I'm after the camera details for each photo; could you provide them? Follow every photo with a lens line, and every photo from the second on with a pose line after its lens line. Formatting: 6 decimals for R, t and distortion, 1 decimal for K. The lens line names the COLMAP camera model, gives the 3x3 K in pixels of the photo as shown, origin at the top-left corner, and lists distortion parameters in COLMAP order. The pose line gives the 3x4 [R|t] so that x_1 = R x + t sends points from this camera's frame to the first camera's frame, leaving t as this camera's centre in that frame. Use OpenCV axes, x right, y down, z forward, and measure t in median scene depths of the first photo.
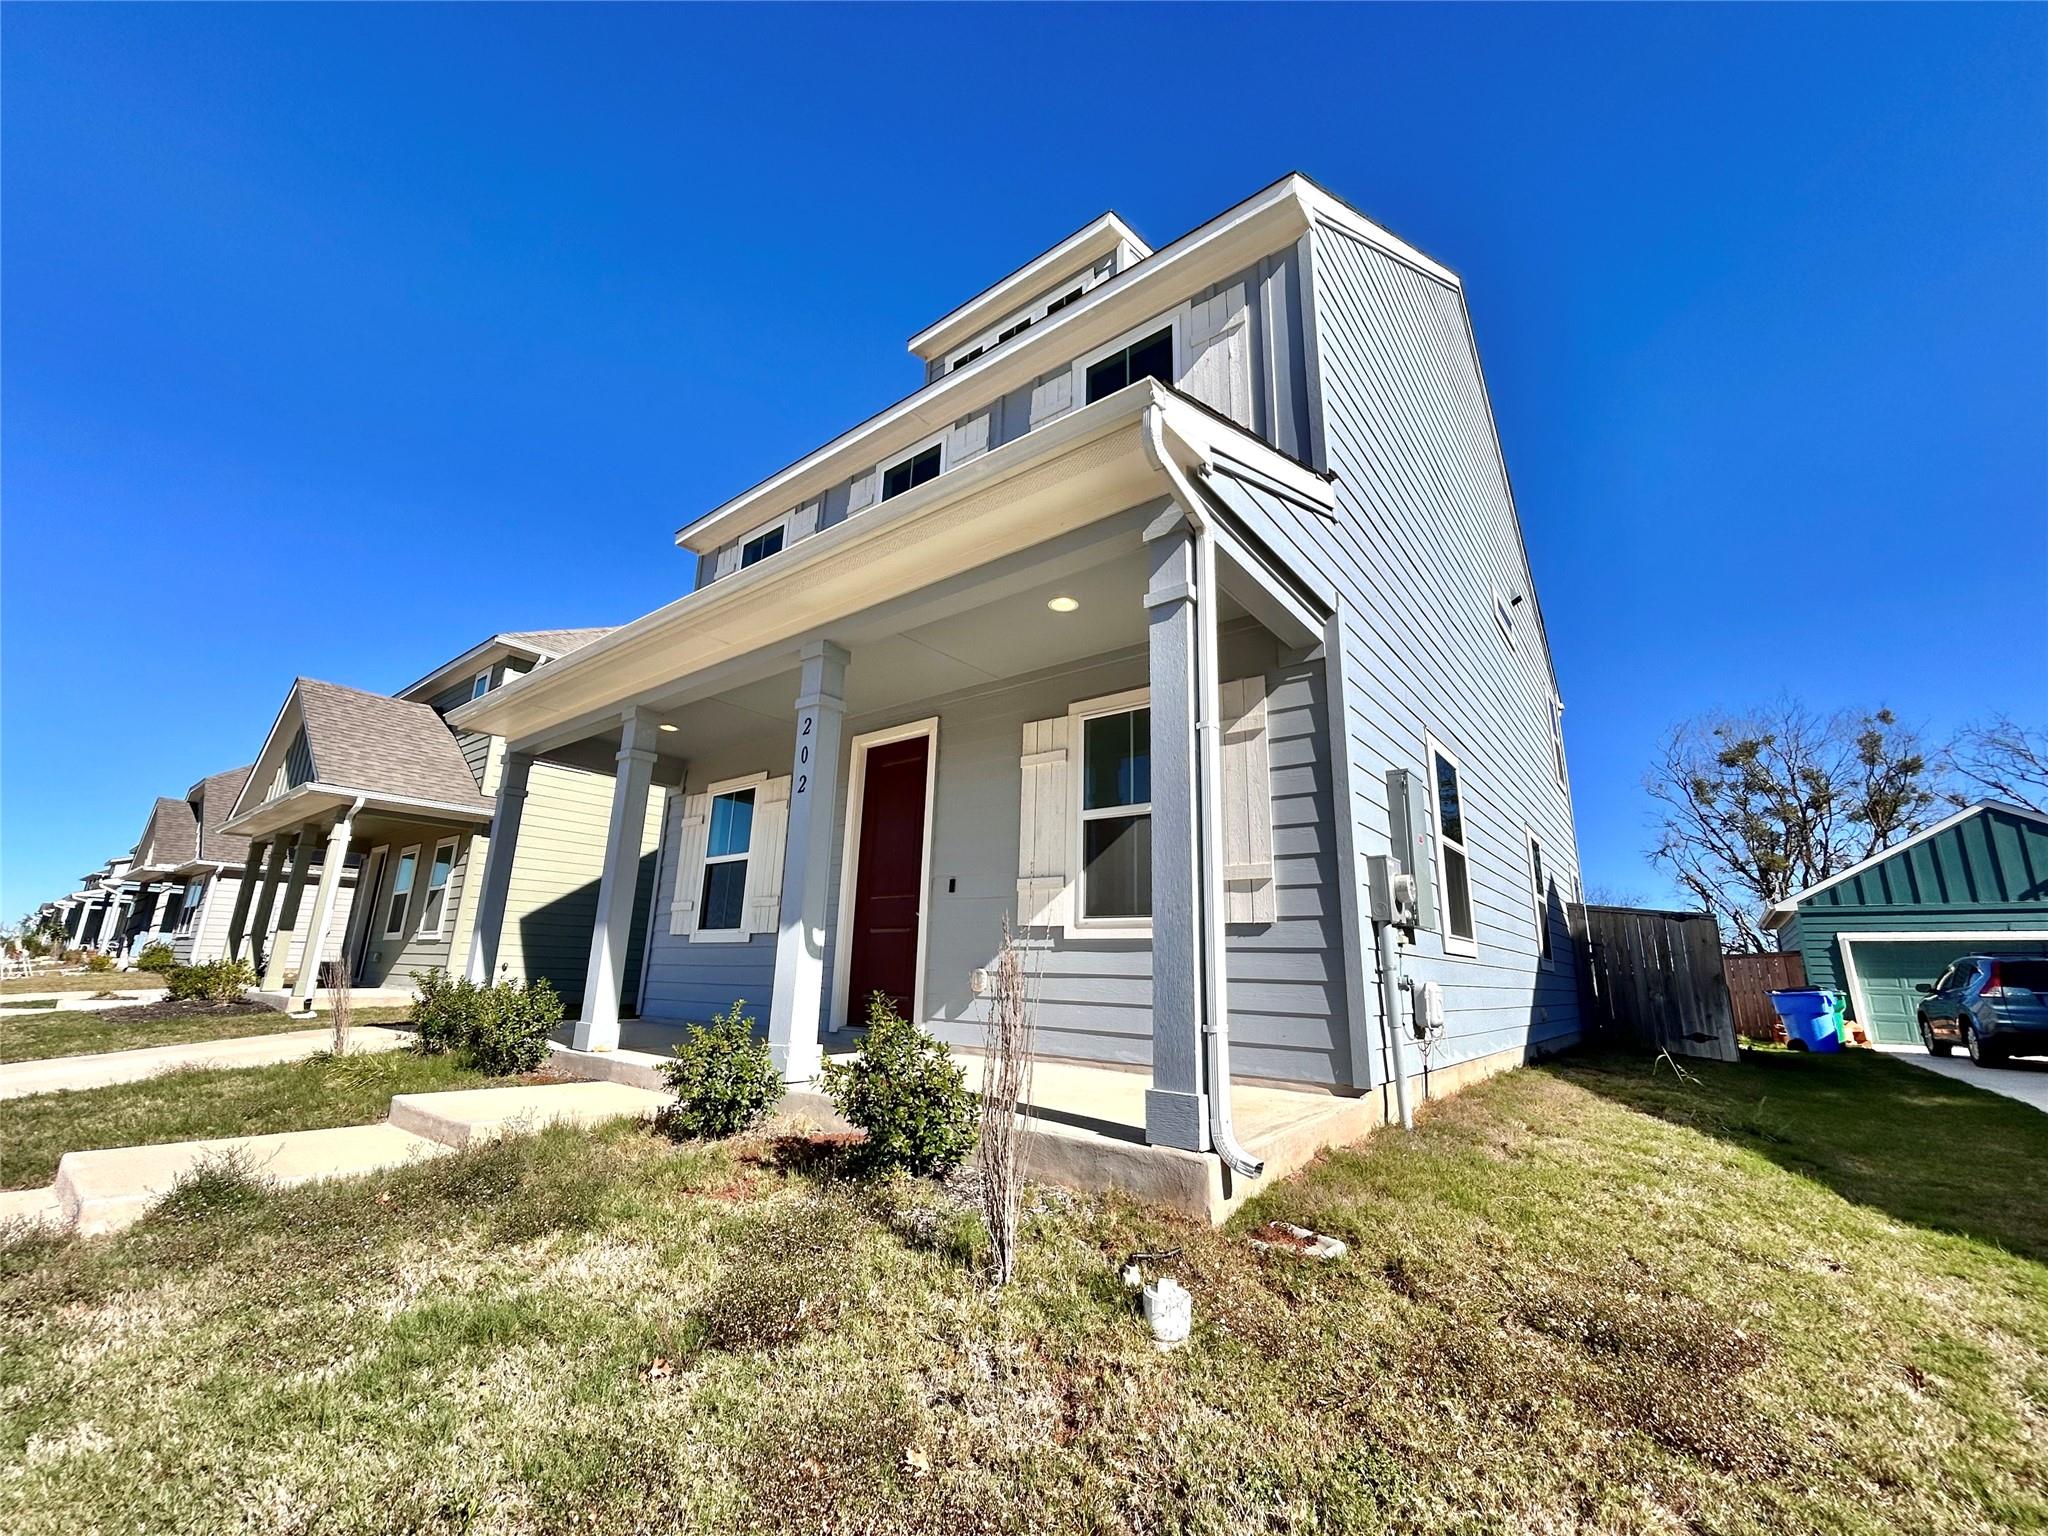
lens RADIAL K [[825.8, 0, 1024.0], [0, 825.8, 768.0], [0, 0, 1]] dist [0.001922, 0.000210]
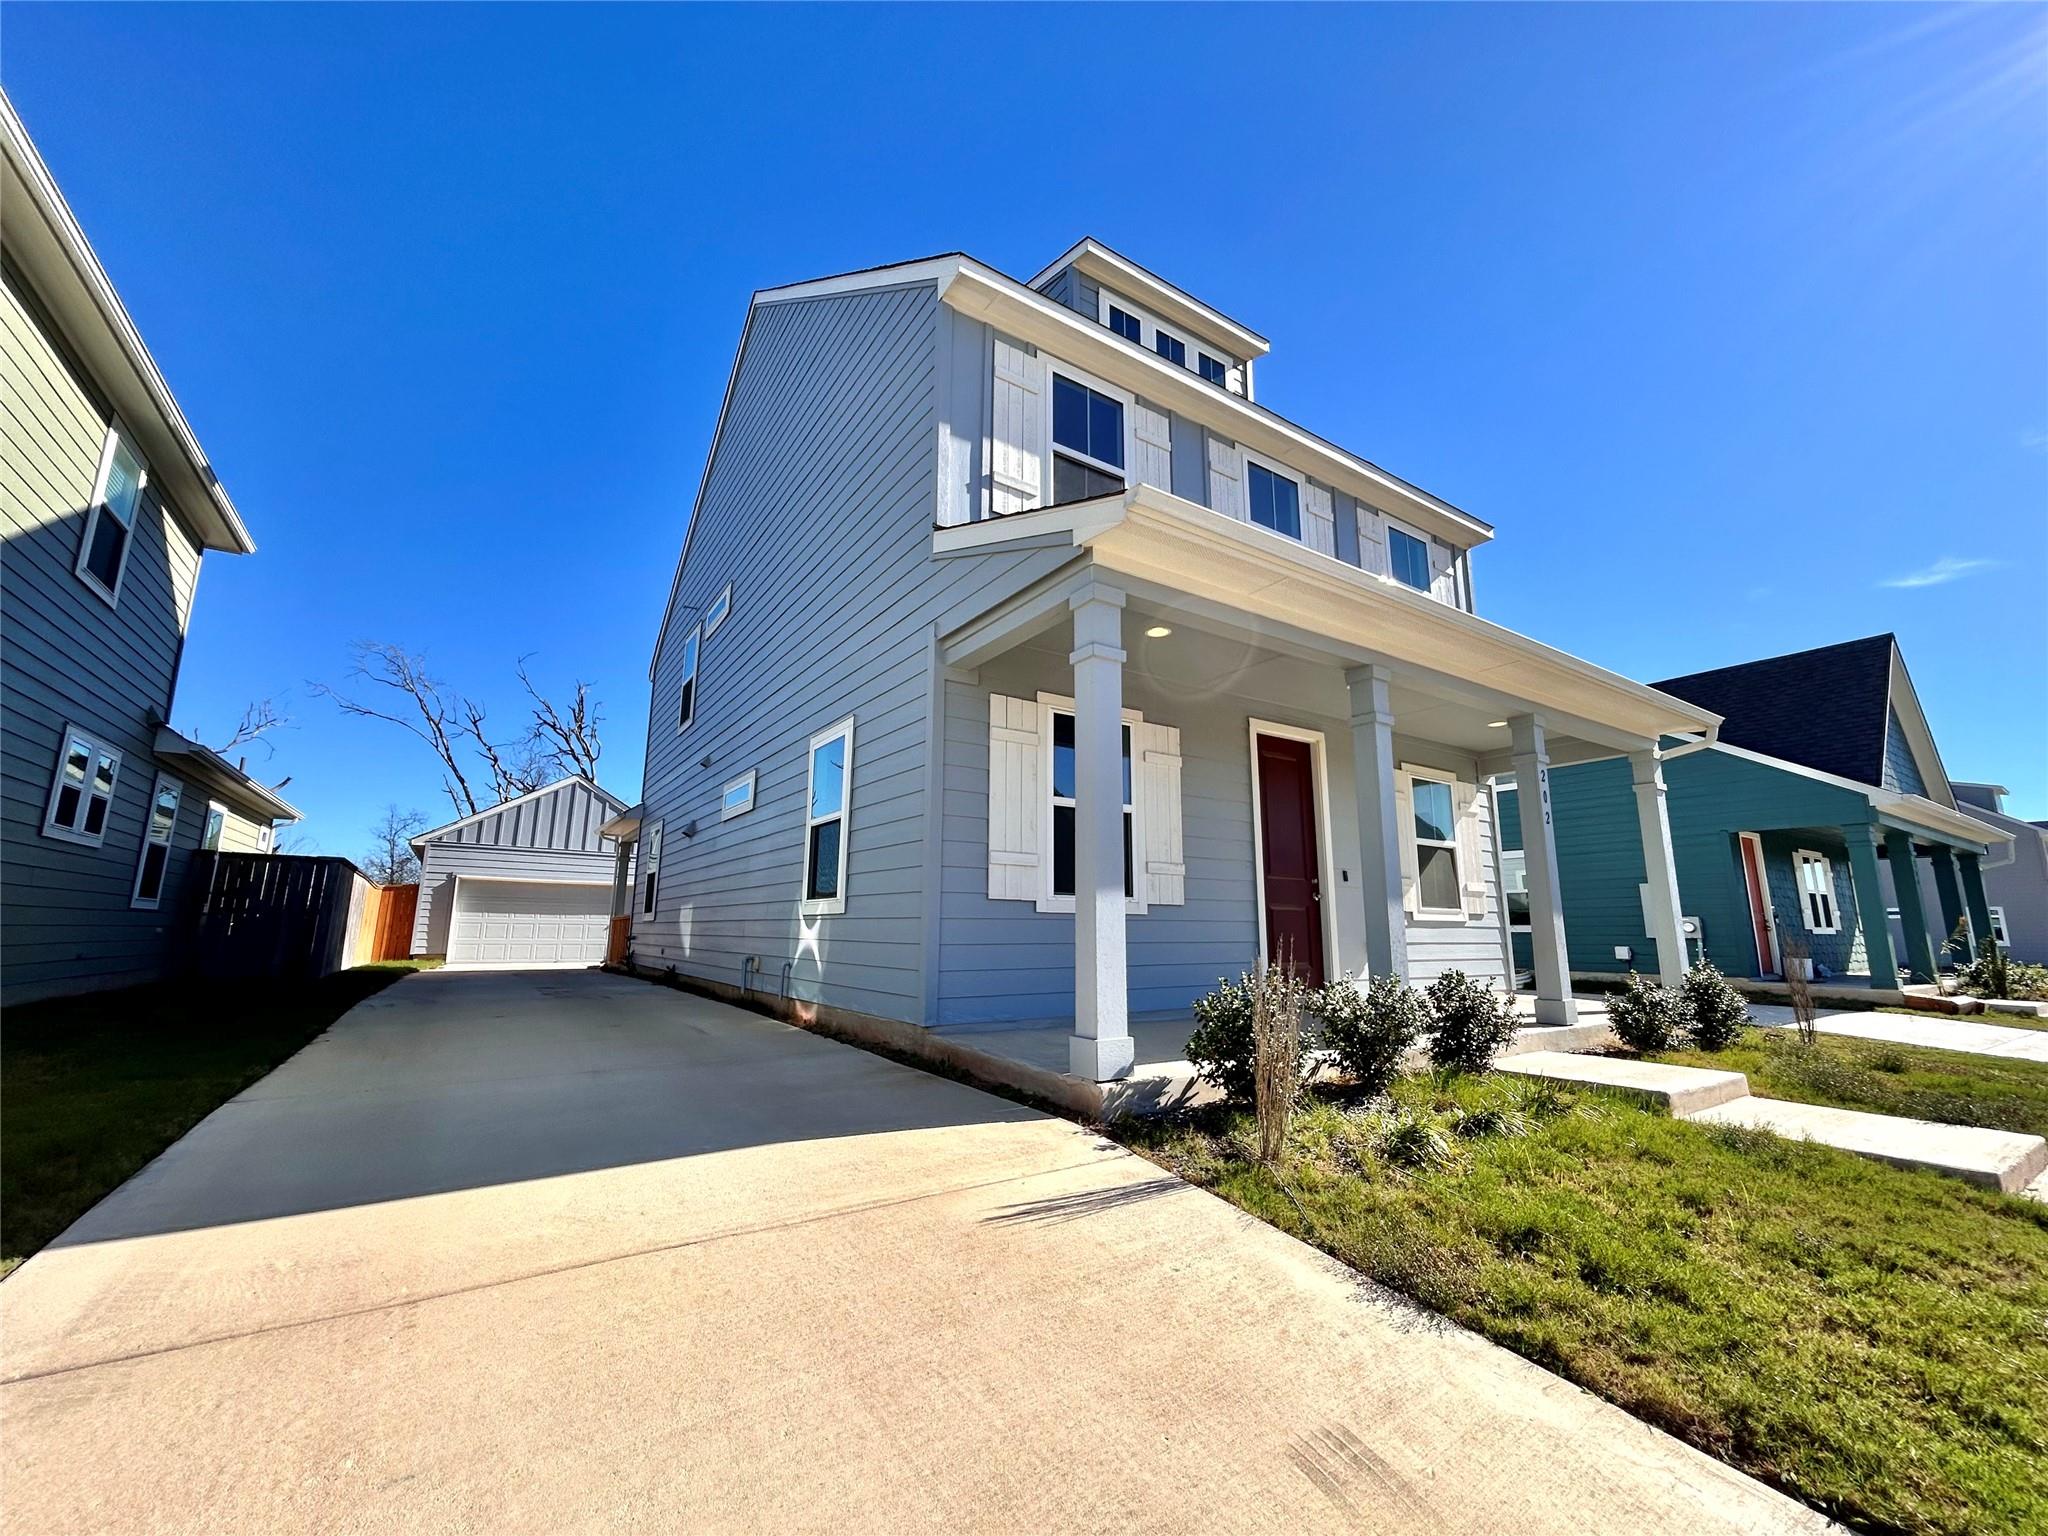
lens RADIAL K [[825.8, 0, 1024.0], [0, 825.8, 768.0], [0, 0, 1]] dist [0.001922, 0.000210]
pose [[0.305433, 0.160514, 0.938587, -1.375132], [-0.230691, 0.968799, -0.090610, 0.199069], [-0.923846, -0.188849, 0.332932, 1.006942]]
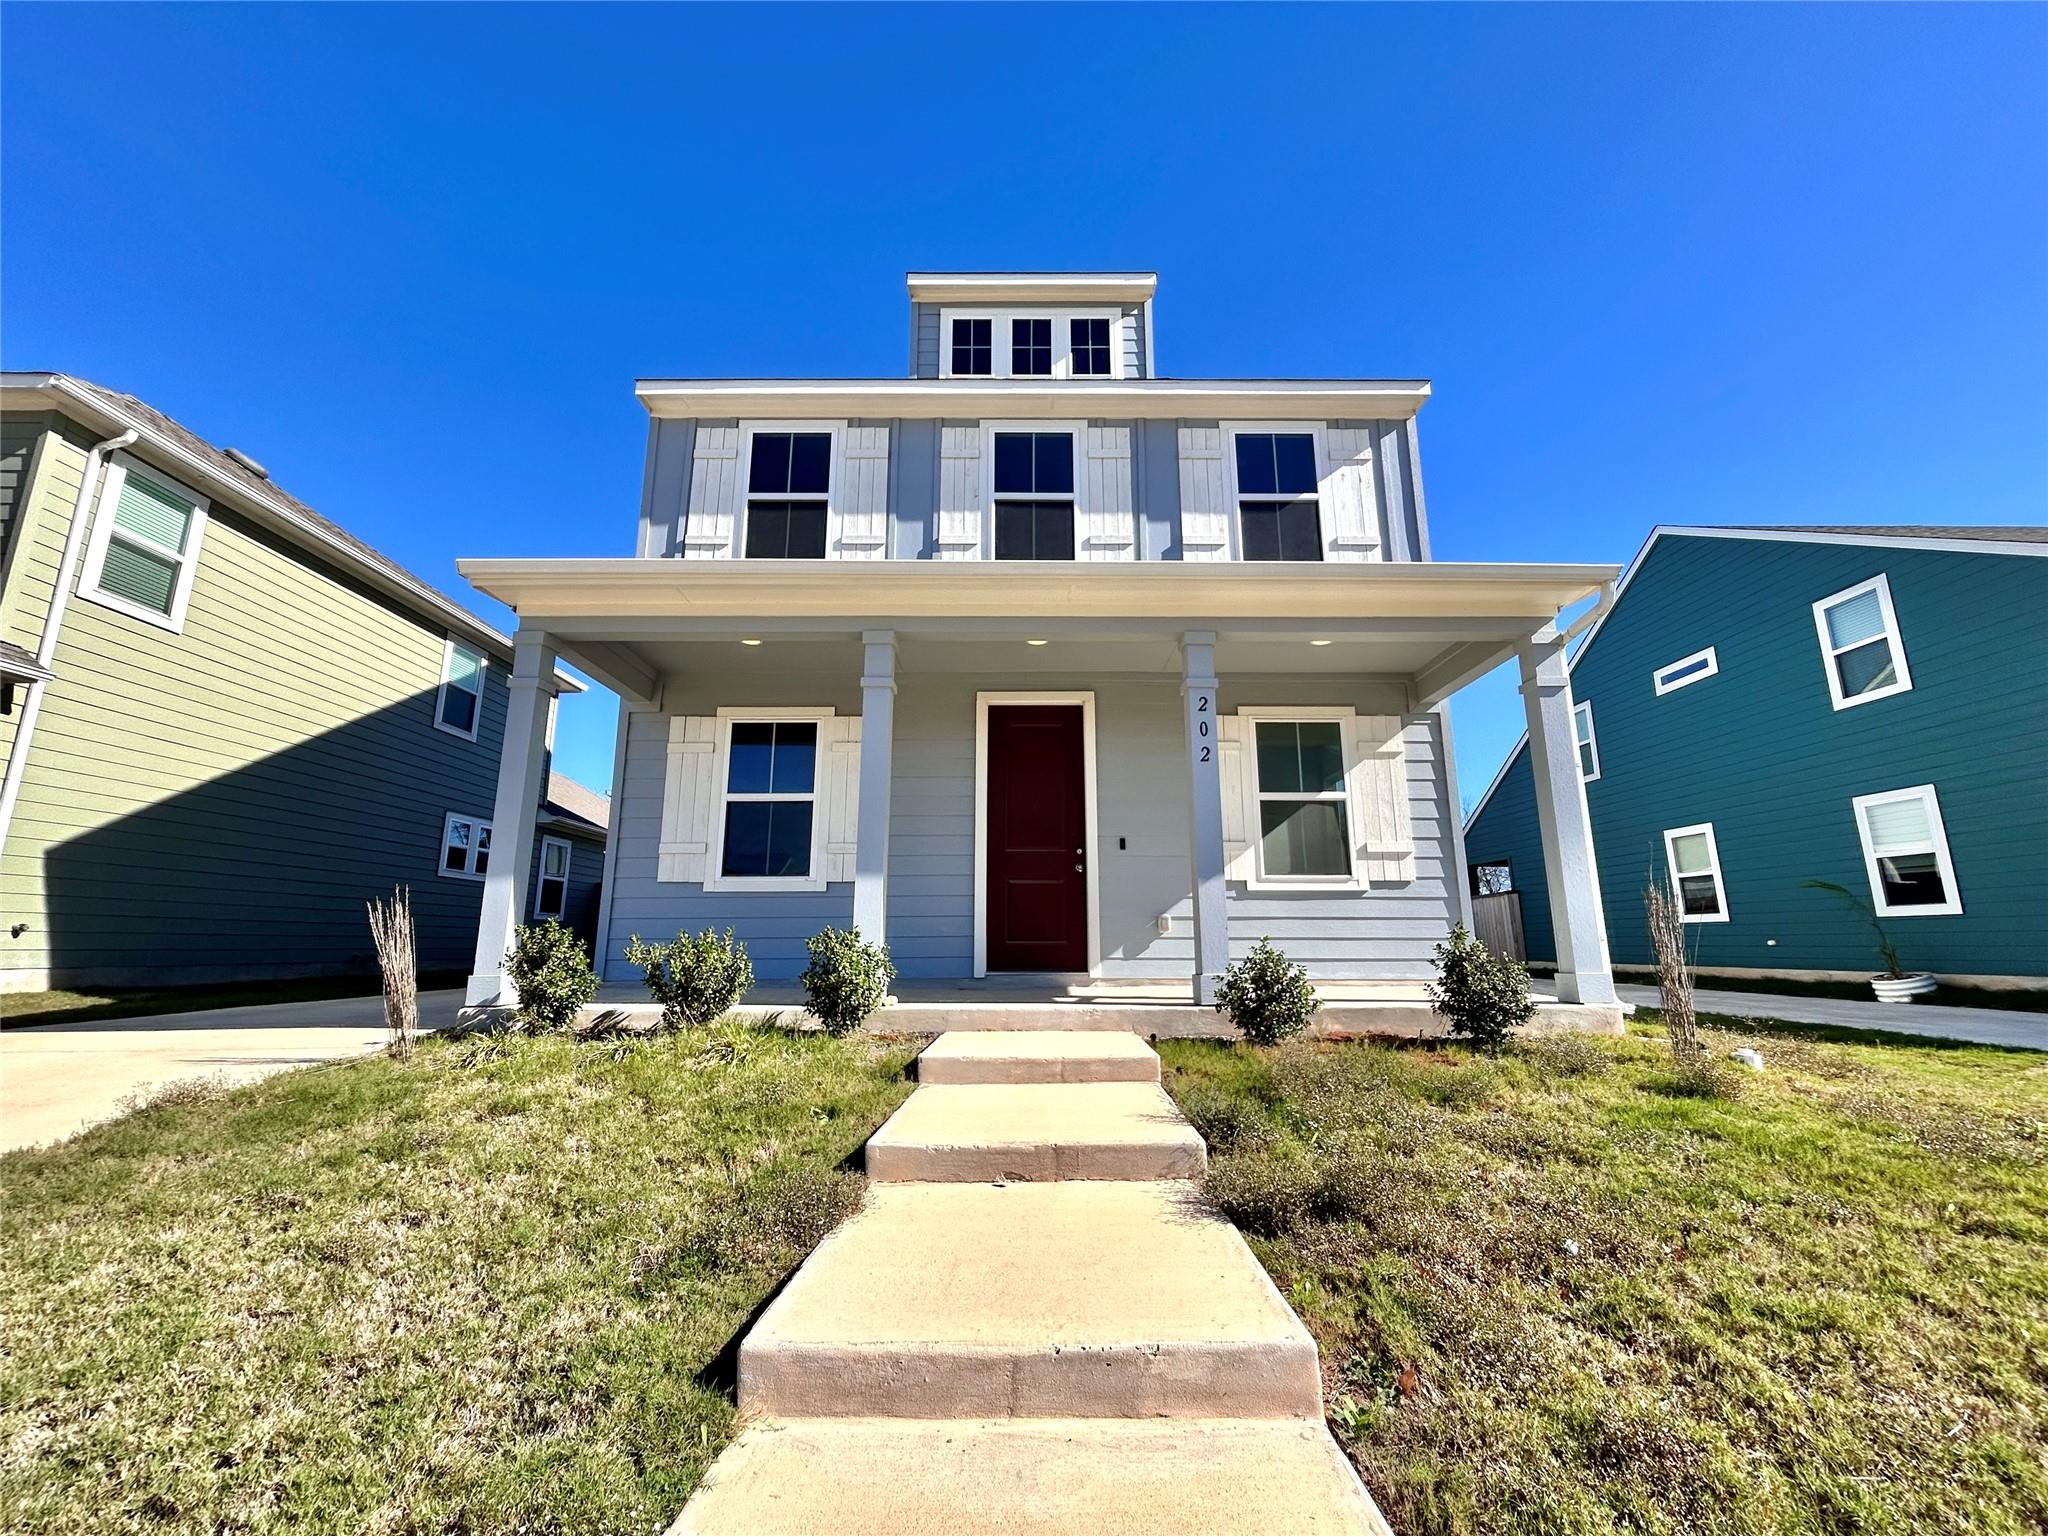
lens RADIAL K [[825.8, 0, 1024.0], [0, 825.8, 768.0], [0, 0, 1]] dist [0.001922, 0.000210]
pose [[0.779547, 0.105504, 0.617394, -0.865300], [-0.132670, 0.991159, -0.001861, 0.055034], [-0.612132, -0.080459, 0.786652, 0.177742]]
